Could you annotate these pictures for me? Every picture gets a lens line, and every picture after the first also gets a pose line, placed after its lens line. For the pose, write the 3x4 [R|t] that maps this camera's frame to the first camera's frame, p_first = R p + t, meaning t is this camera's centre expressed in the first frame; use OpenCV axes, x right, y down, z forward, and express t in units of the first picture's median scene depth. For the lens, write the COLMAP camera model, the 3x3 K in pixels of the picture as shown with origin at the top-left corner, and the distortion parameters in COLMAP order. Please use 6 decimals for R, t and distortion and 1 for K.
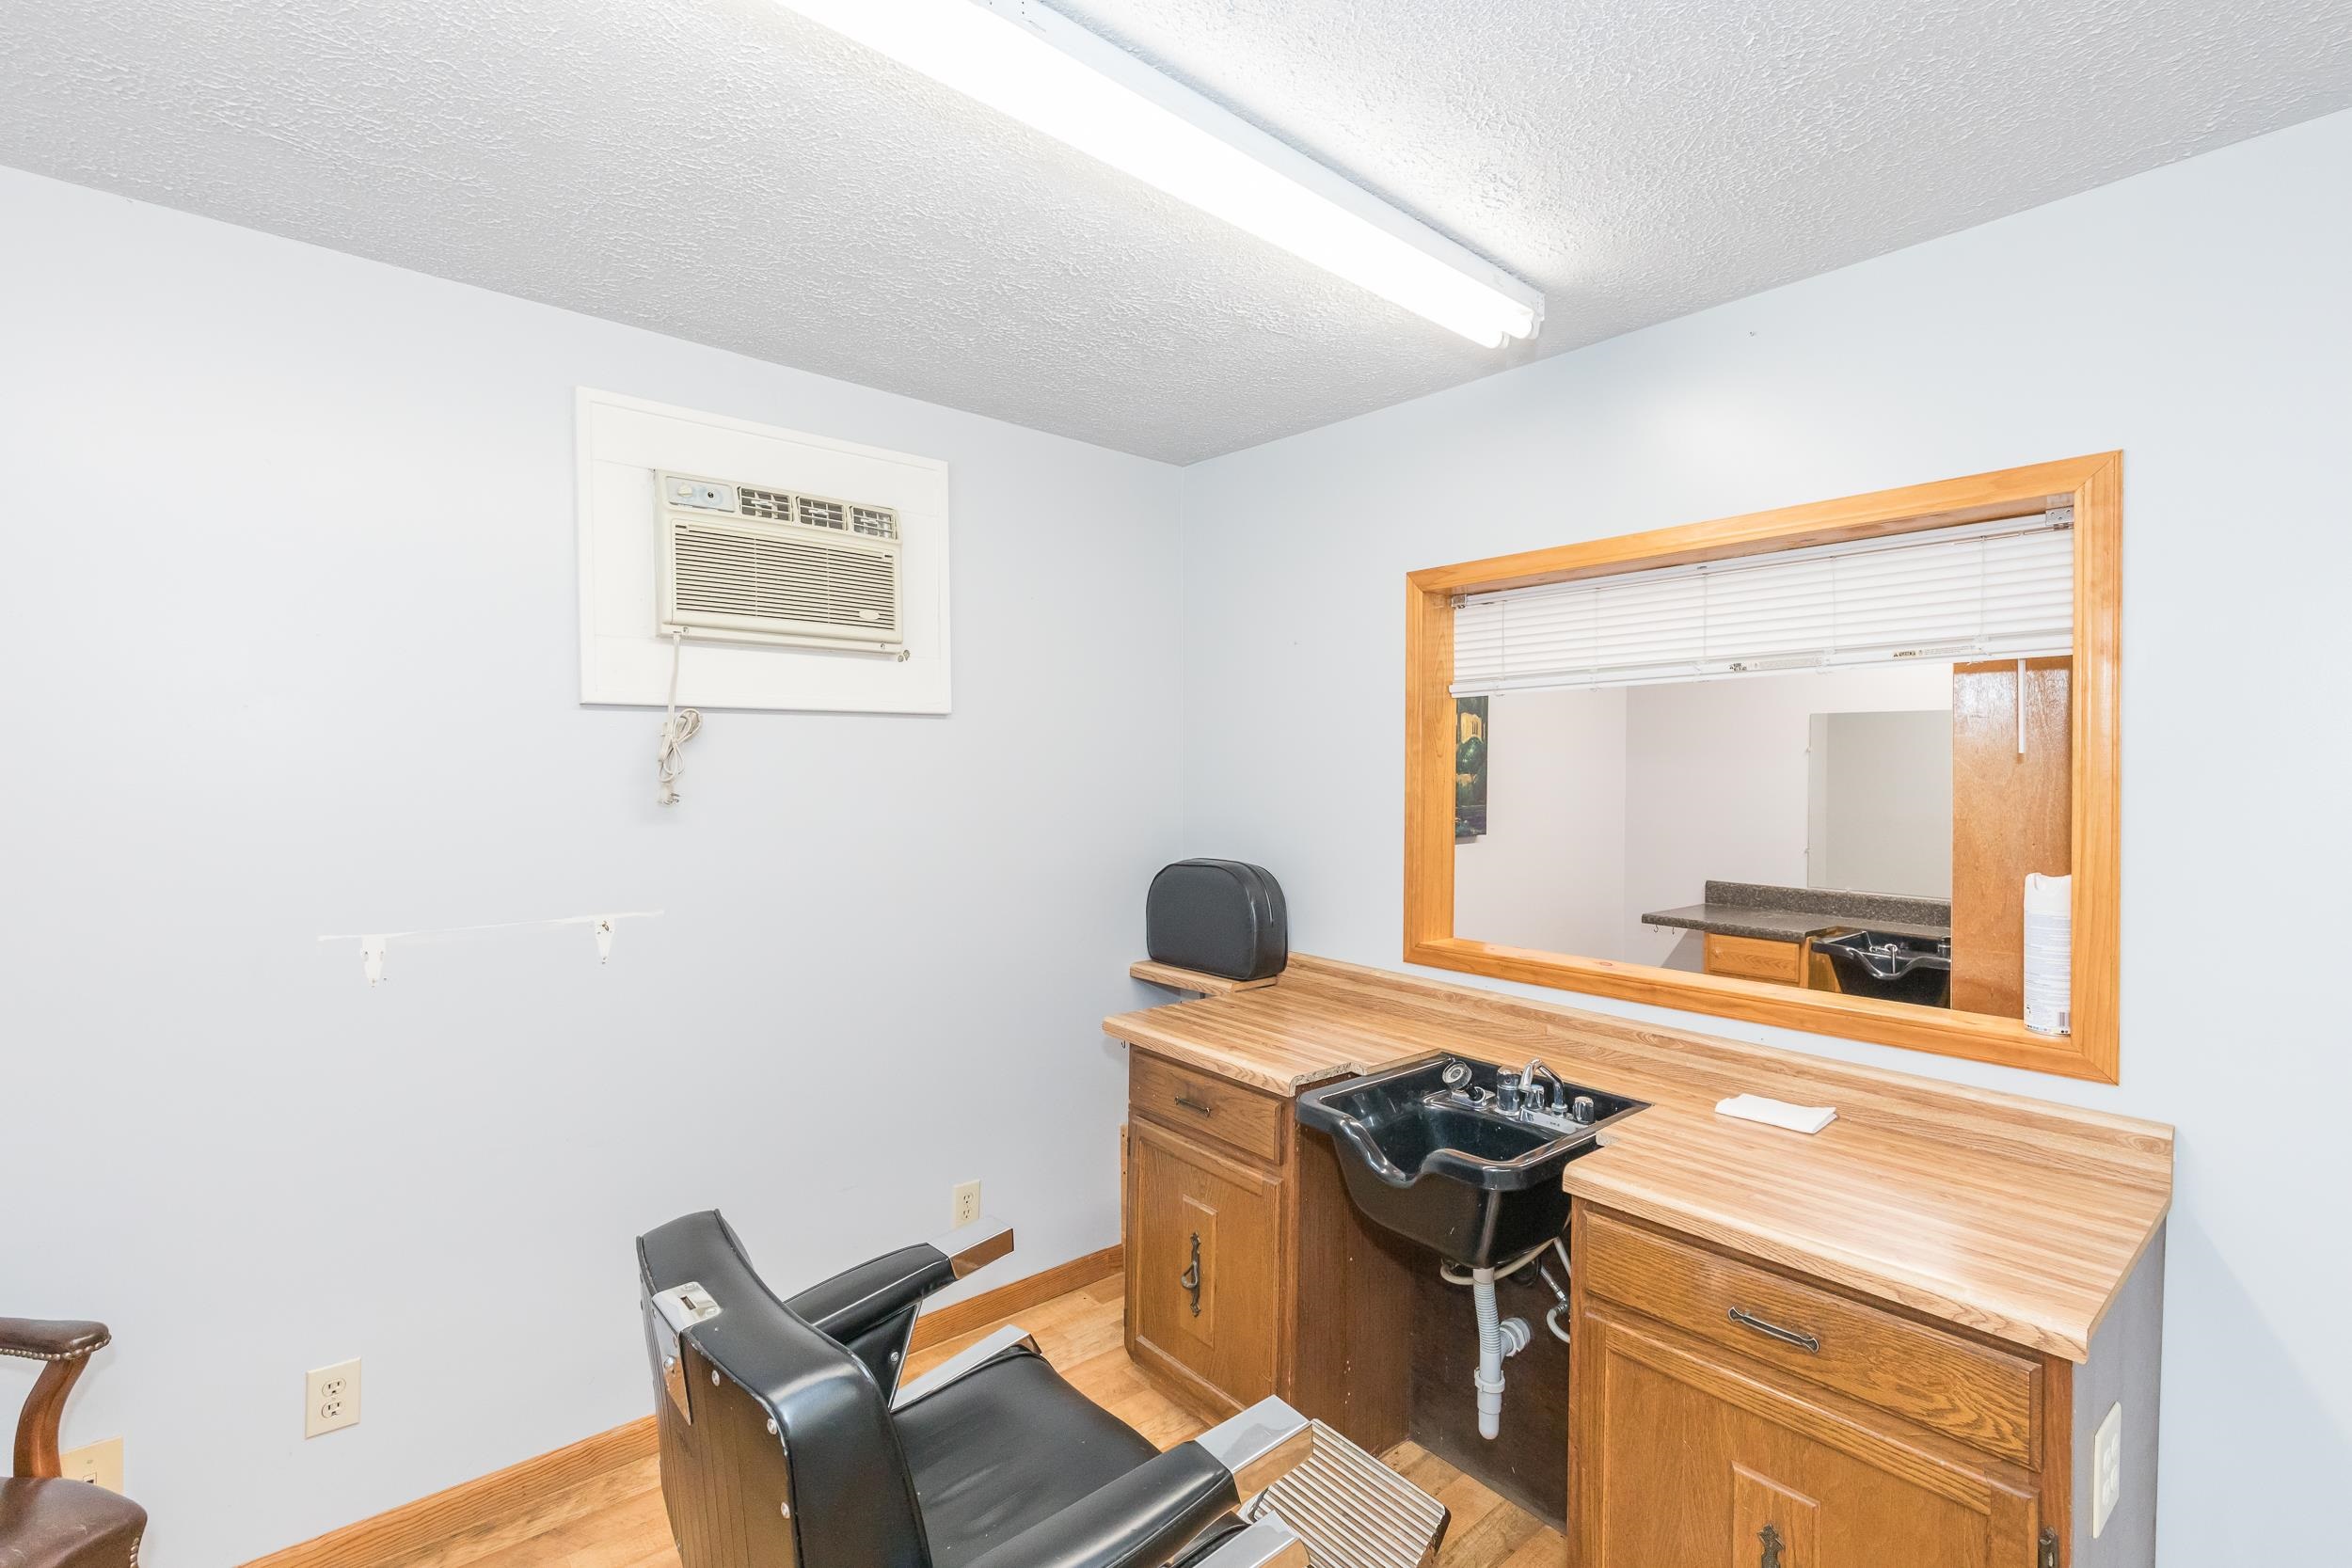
lens RADIAL K [[1056.7, 0, 1180.9], [0, 1056.7, 771.9], [0, 0, 1]] dist [0.008122, -0.005209]
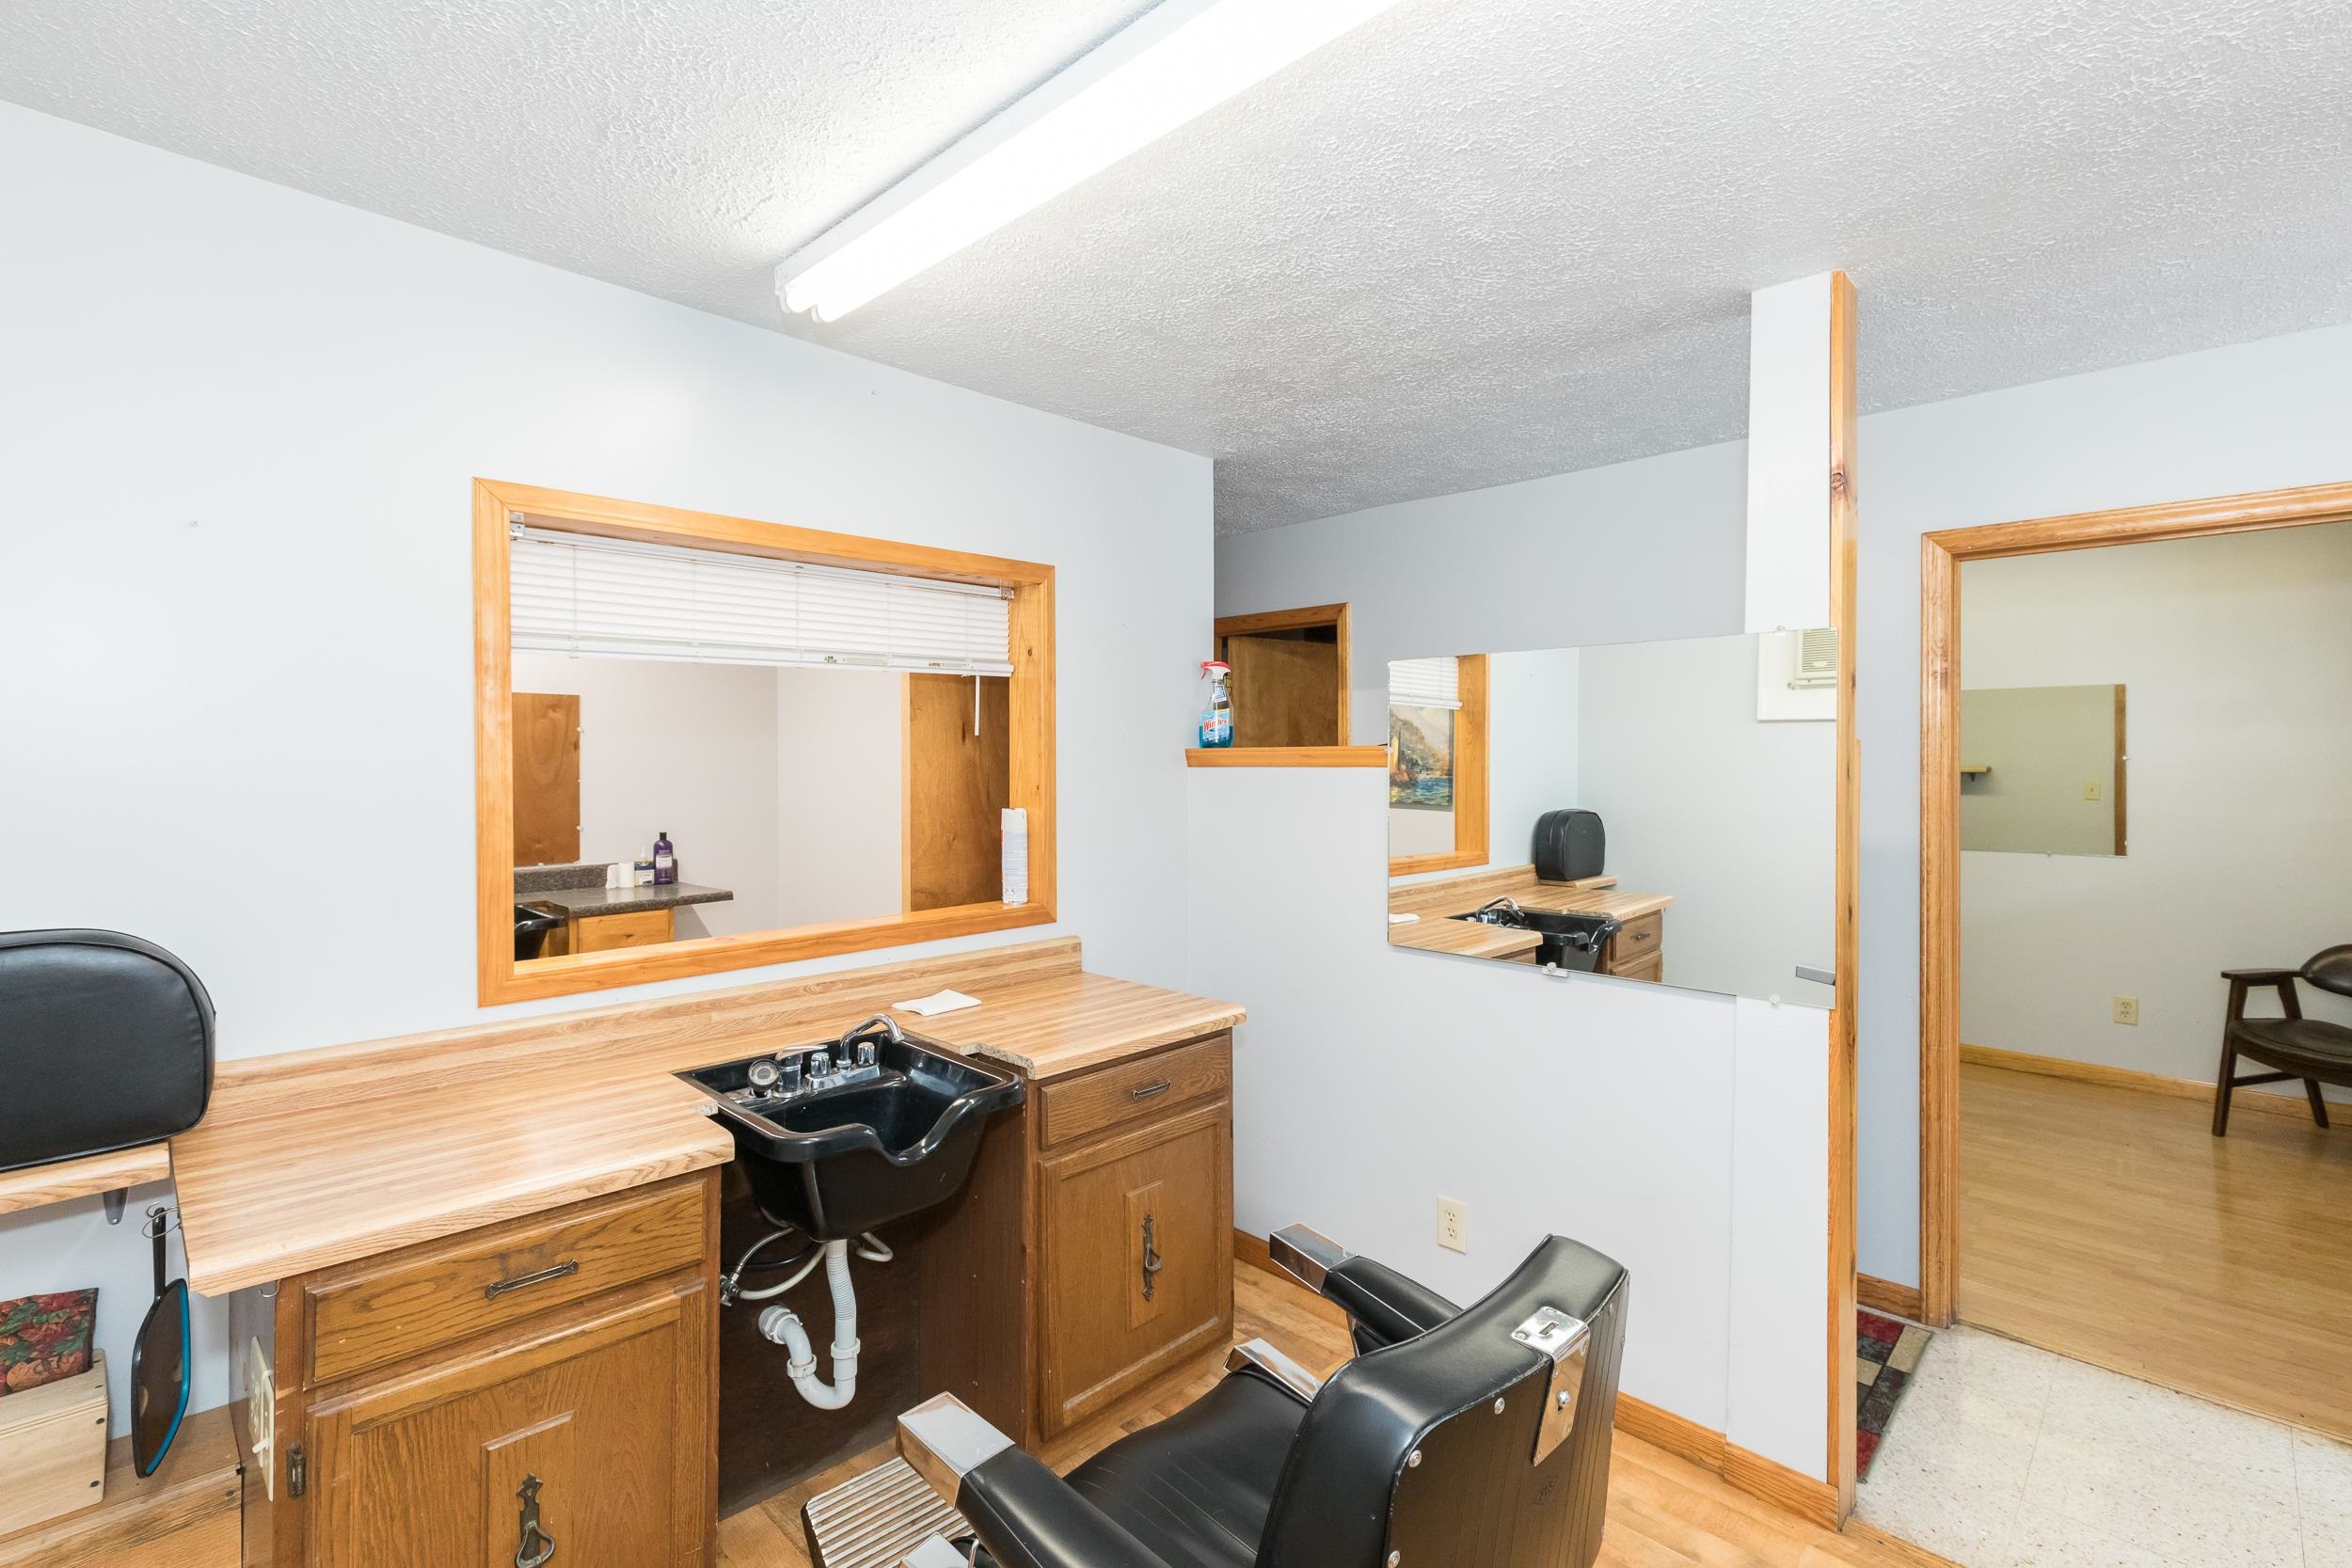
lens RADIAL K [[1056.7, 0, 1170.1], [0, 1056.7, 767.8], [0, 0, 1]] dist [0.008122, -0.005209]
pose [[-0.073756, -0.019669, 0.997082, -0.643195], [0.003584, 0.999794, 0.019988, -0.000134], [-0.997270, 0.005047, -0.073670, 0.667151]]
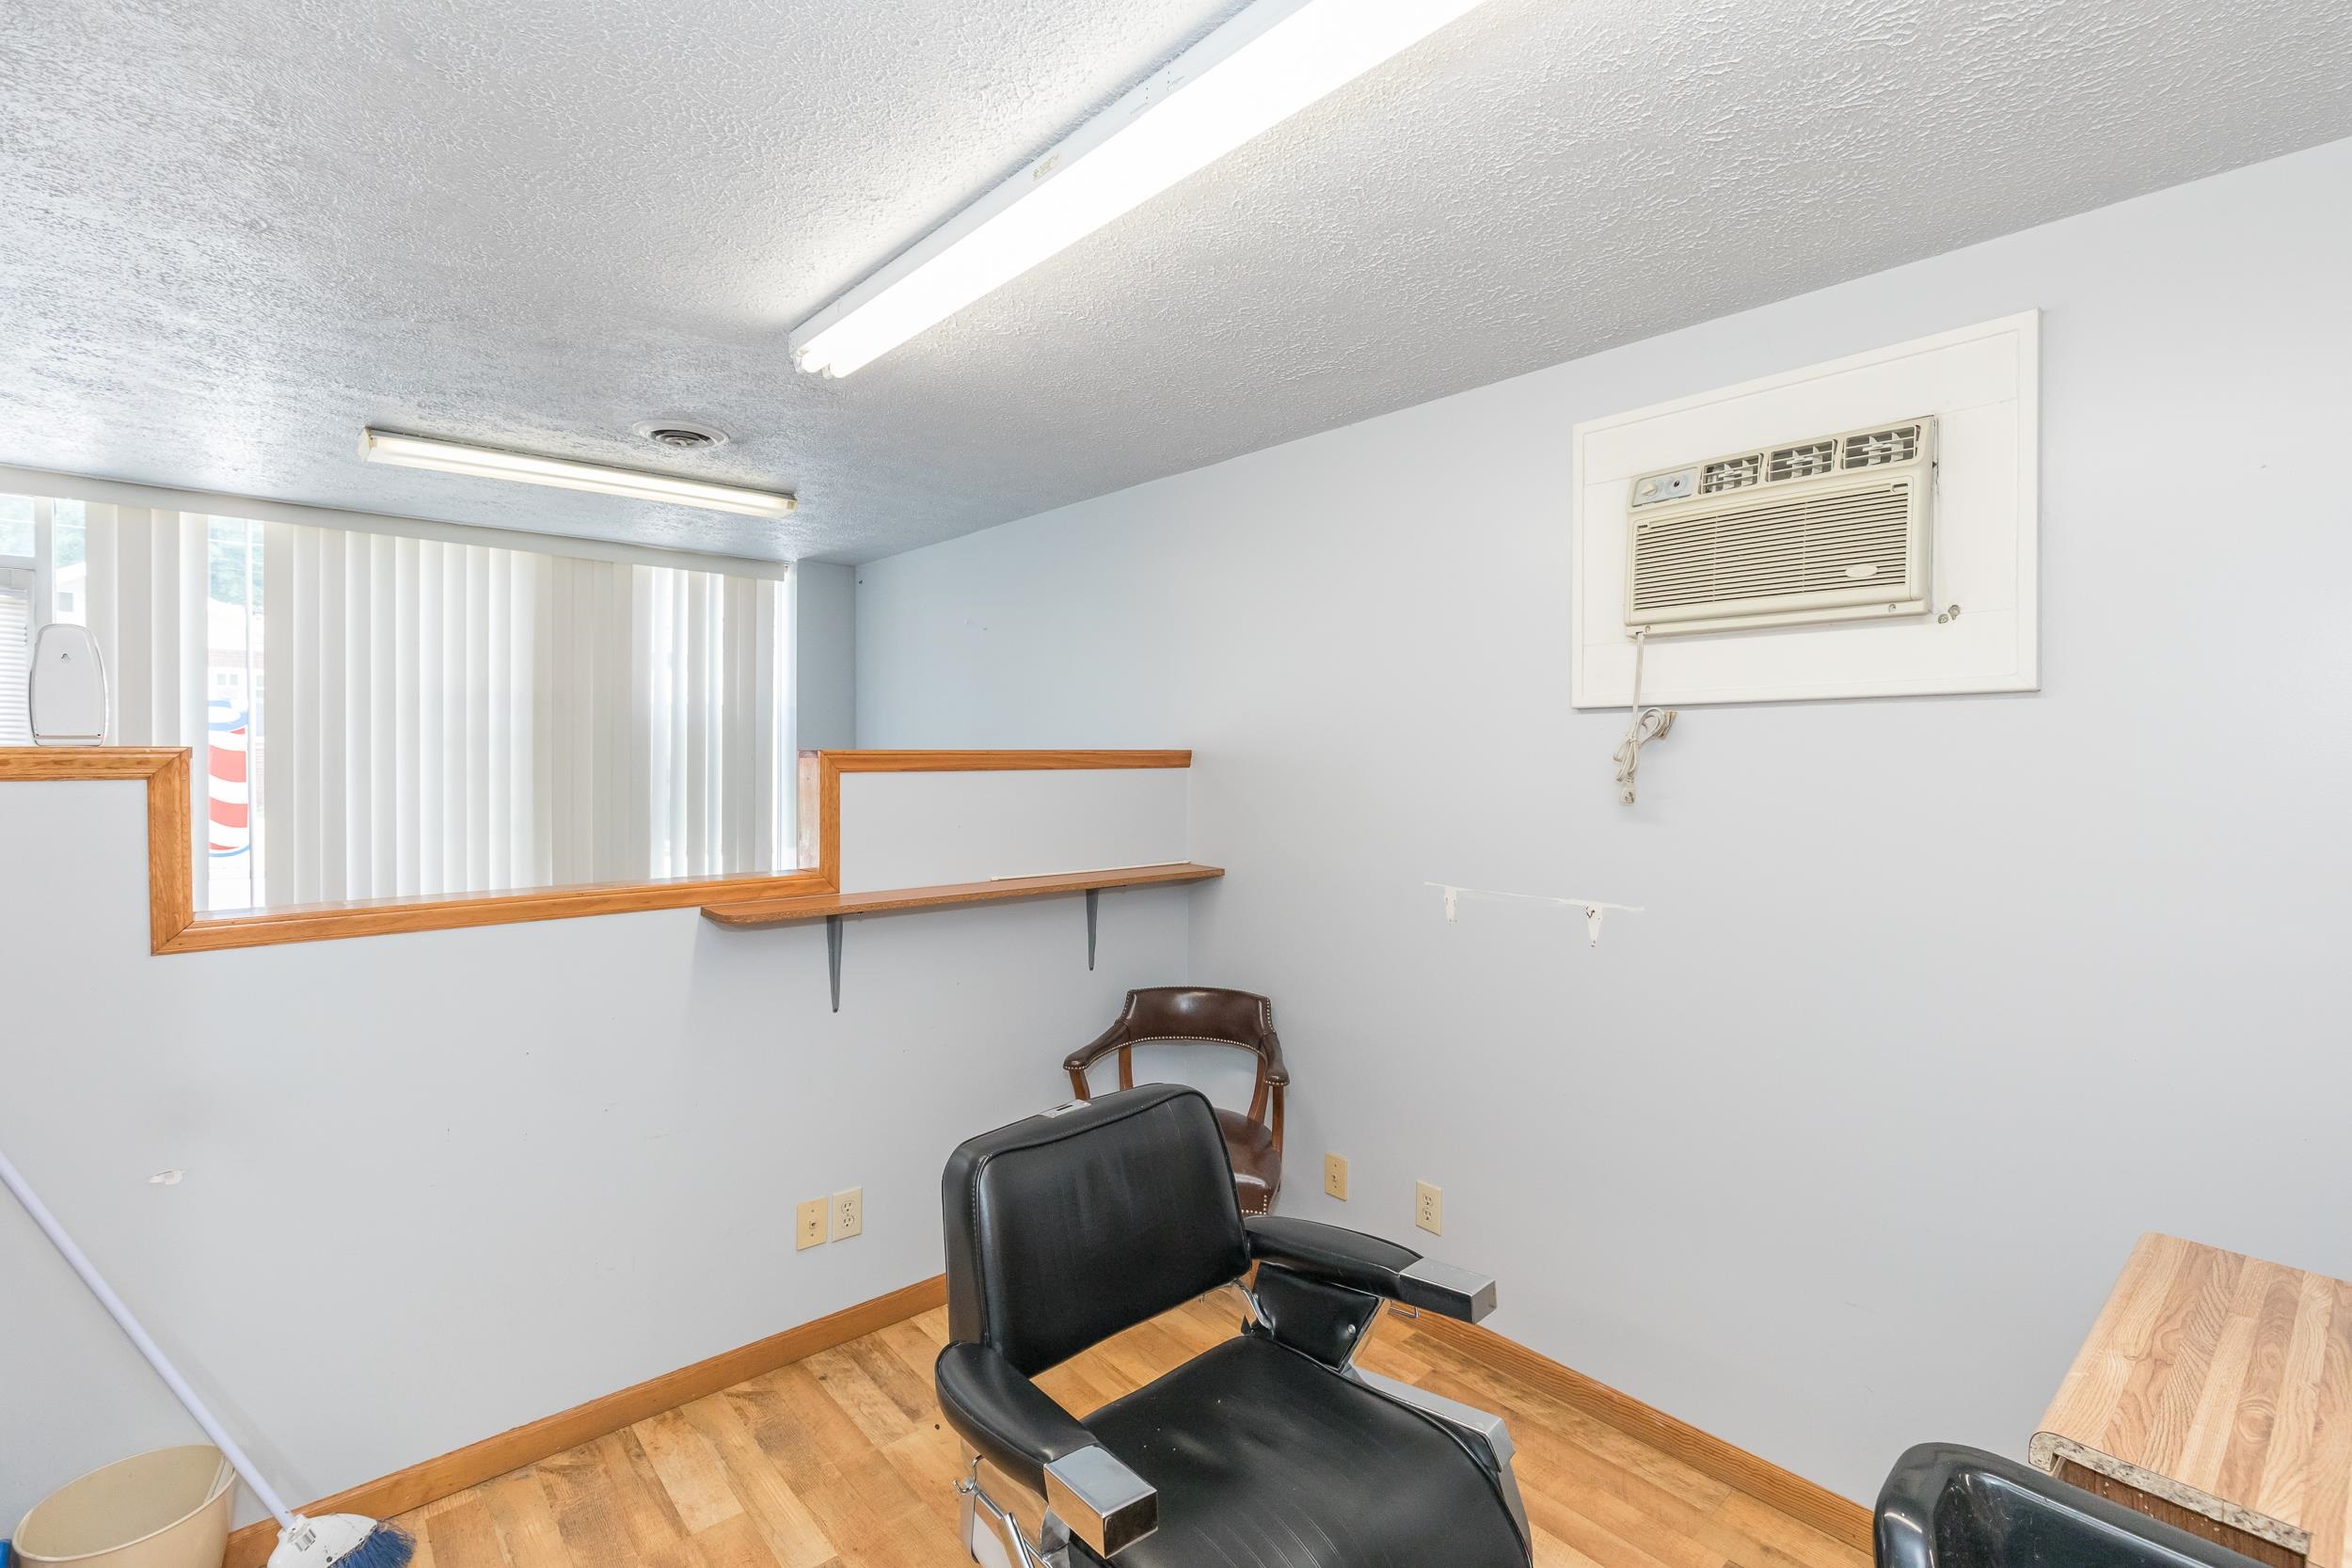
lens RADIAL K [[1056.7, 0, 1171.1], [0, 1056.7, 762.3], [0, 0, 1]] dist [0.008122, -0.005209]
pose [[0.010561, 0.003485, -0.999938, 0.527660], [-0.008289, 0.999960, 0.003398, -0.008045], [0.999910, 0.008253, 0.010590, 0.545878]]
